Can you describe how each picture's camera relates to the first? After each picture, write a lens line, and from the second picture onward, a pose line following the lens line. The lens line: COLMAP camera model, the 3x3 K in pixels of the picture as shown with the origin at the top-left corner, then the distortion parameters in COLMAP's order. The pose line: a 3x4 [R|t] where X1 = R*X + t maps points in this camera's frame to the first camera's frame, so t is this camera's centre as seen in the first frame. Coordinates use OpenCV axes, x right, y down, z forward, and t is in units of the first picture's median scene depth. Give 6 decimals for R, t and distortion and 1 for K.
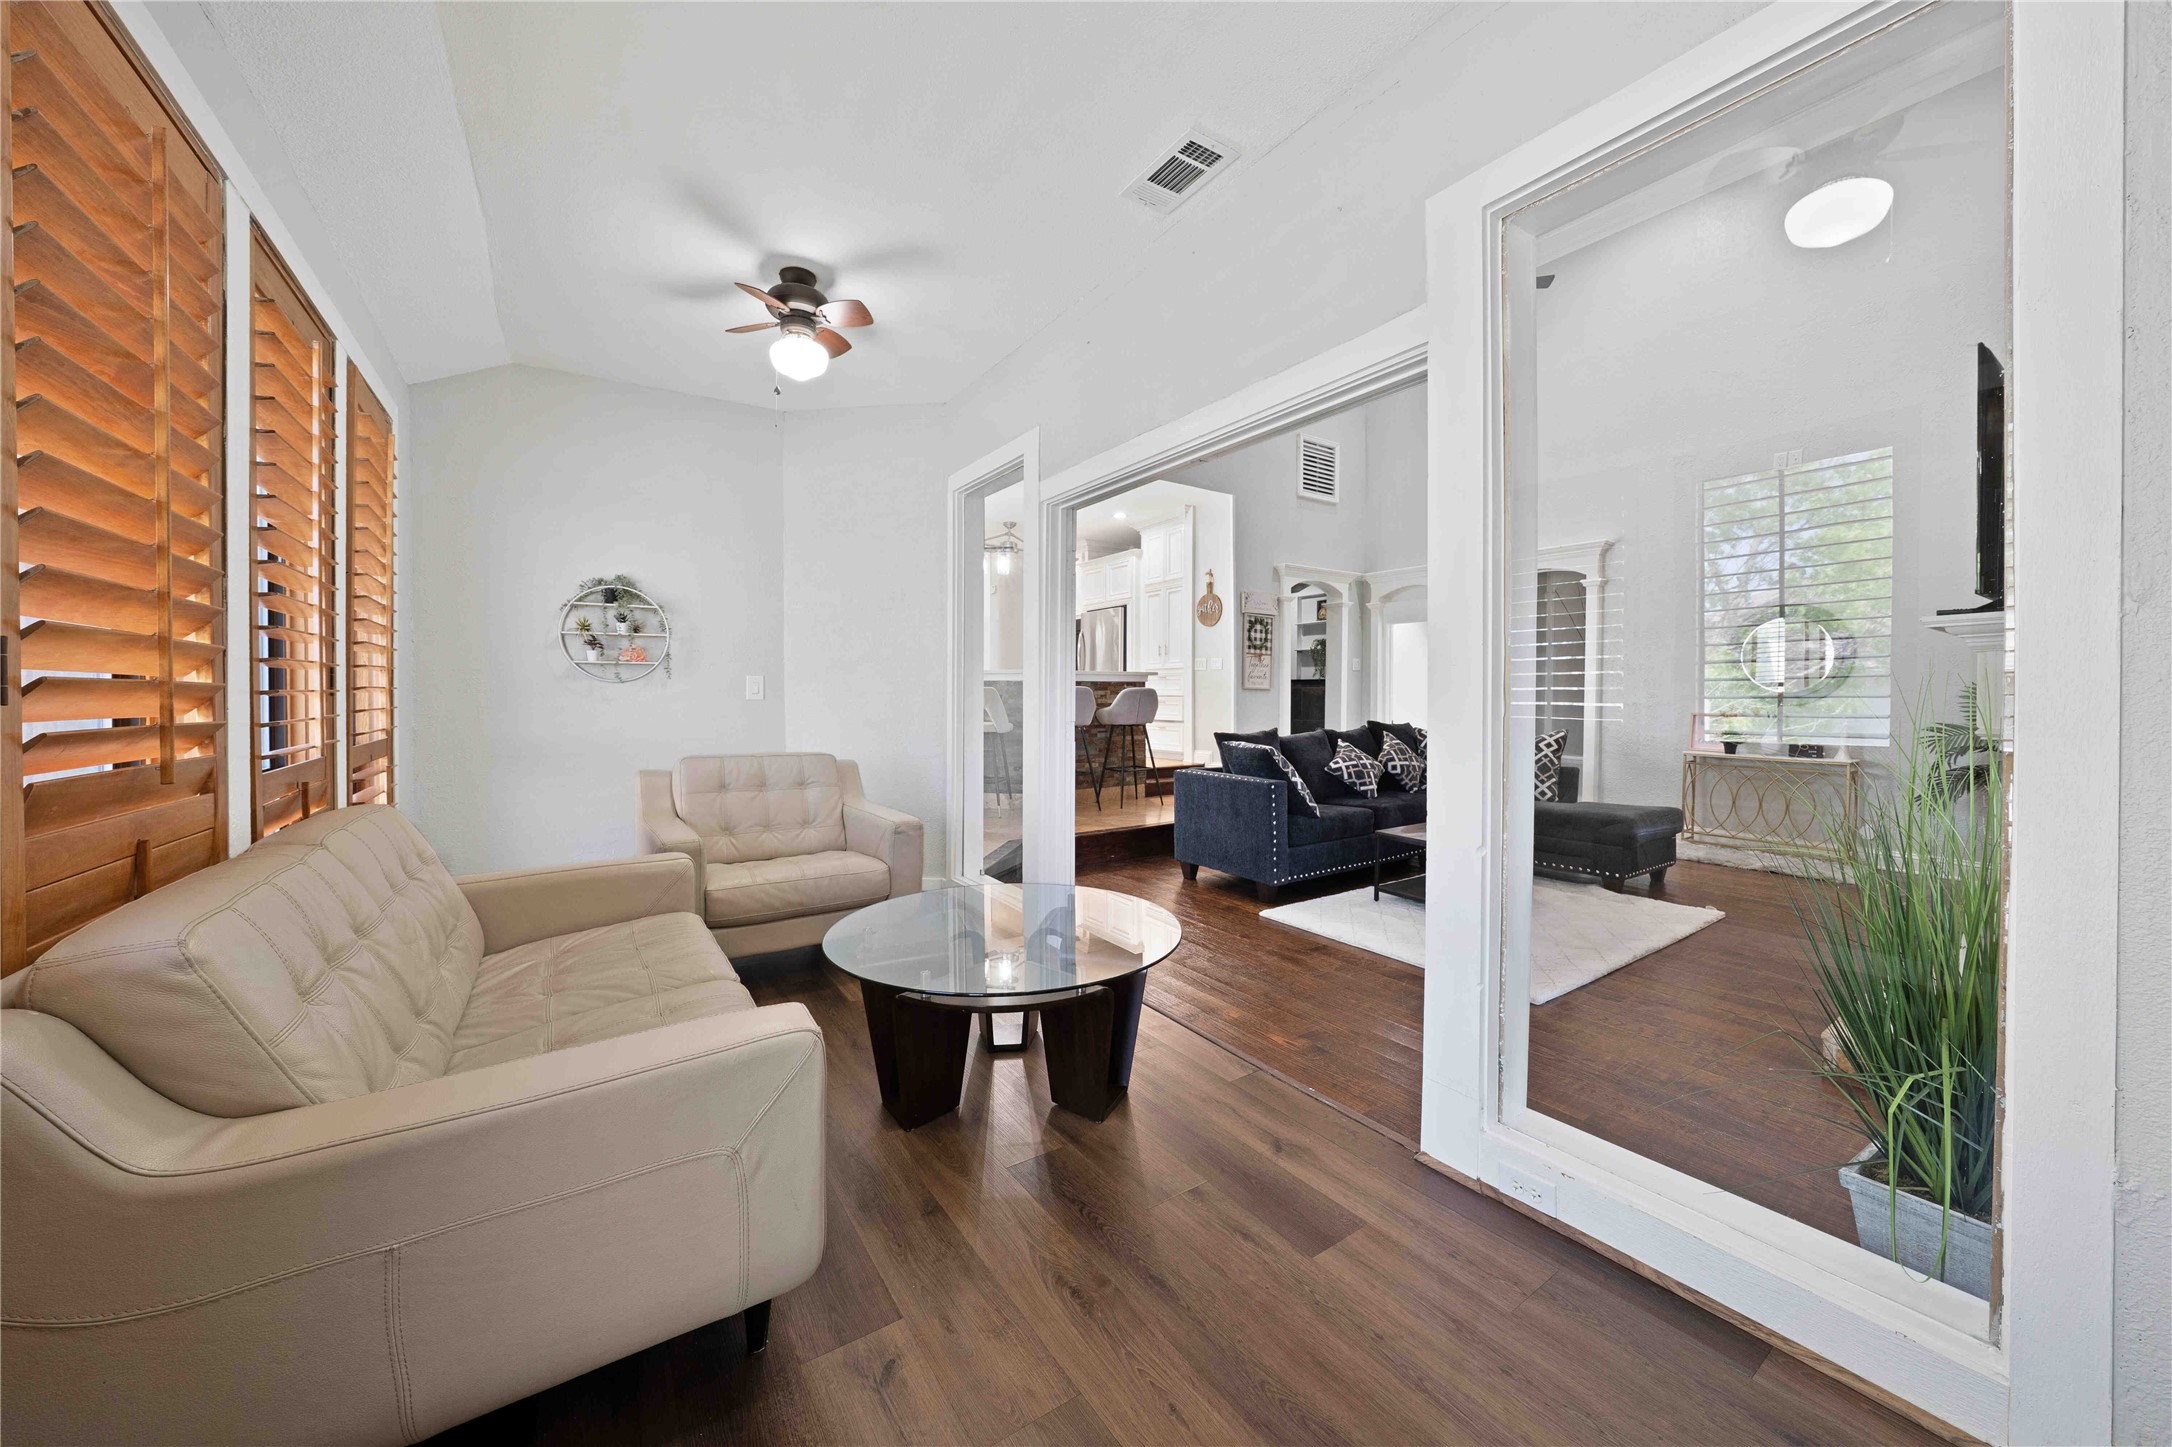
lens RADIAL K [[782.7, 0, 1086.5], [0, 782.7, 713.8], [0, 0, 1]] dist [-0.022576, 0.000041]
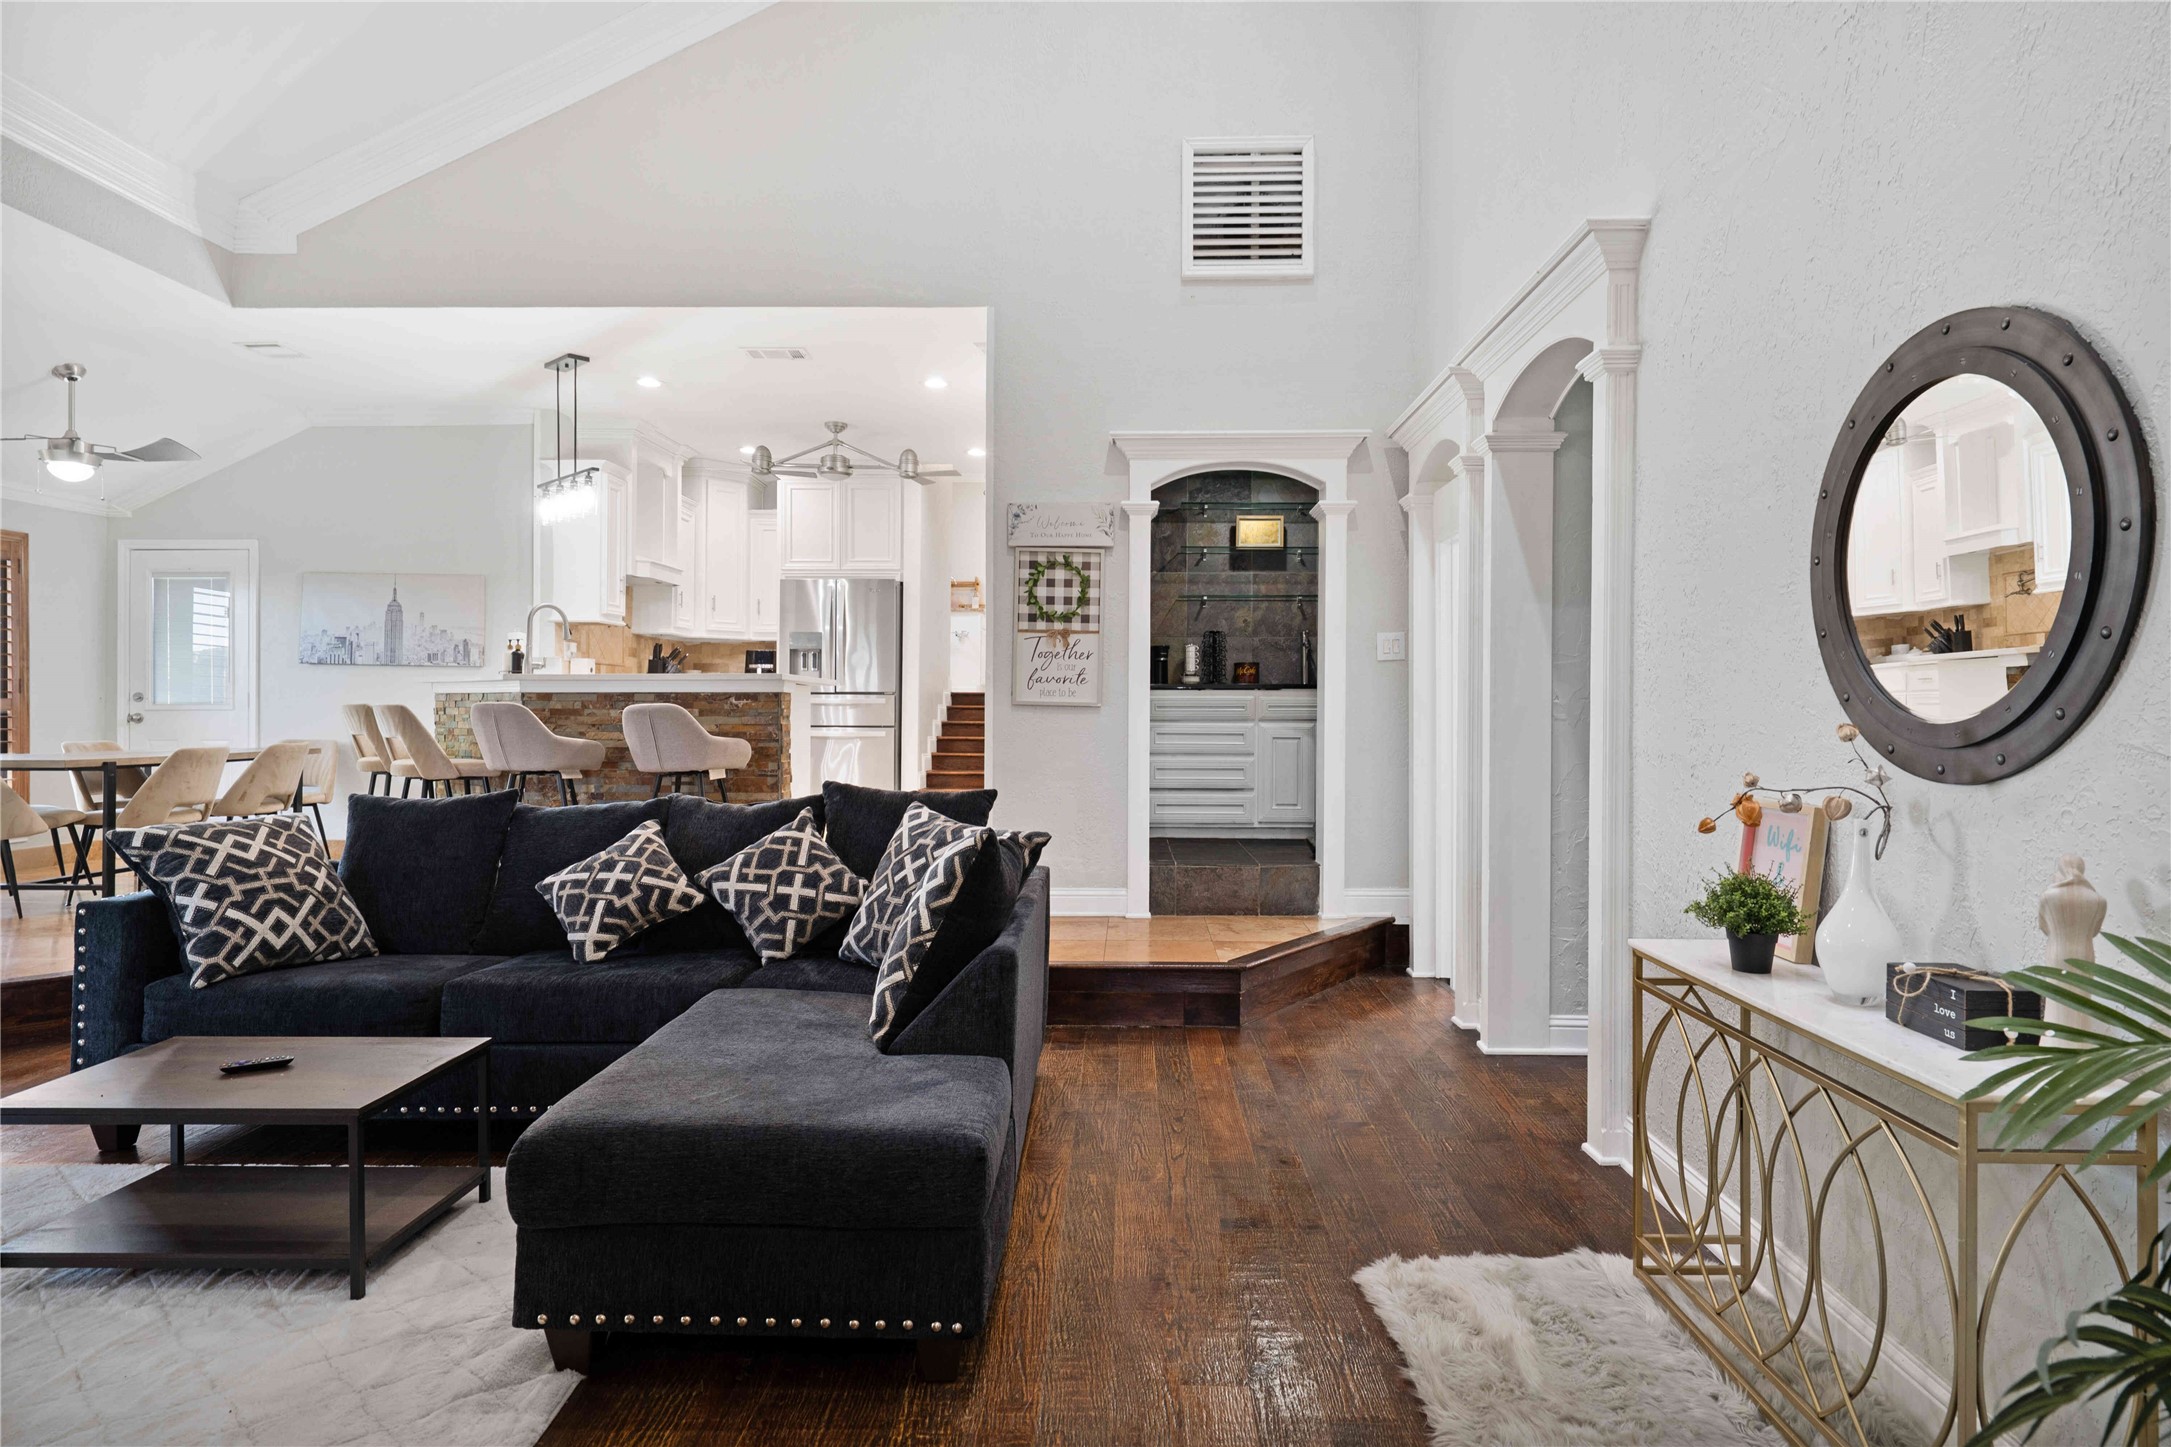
lens RADIAL K [[1212.4, 0, 1107.2], [0, 1212.4, 713.7], [0, 0, 1]] dist [0.011635, 0.001344]
pose [[0.811918, 0.003189, -0.583762, 0.872939], [-0.015539, 0.999749, -0.016151, -0.019712], [0.583564, 0.022184, 0.811764, 0.548141]]
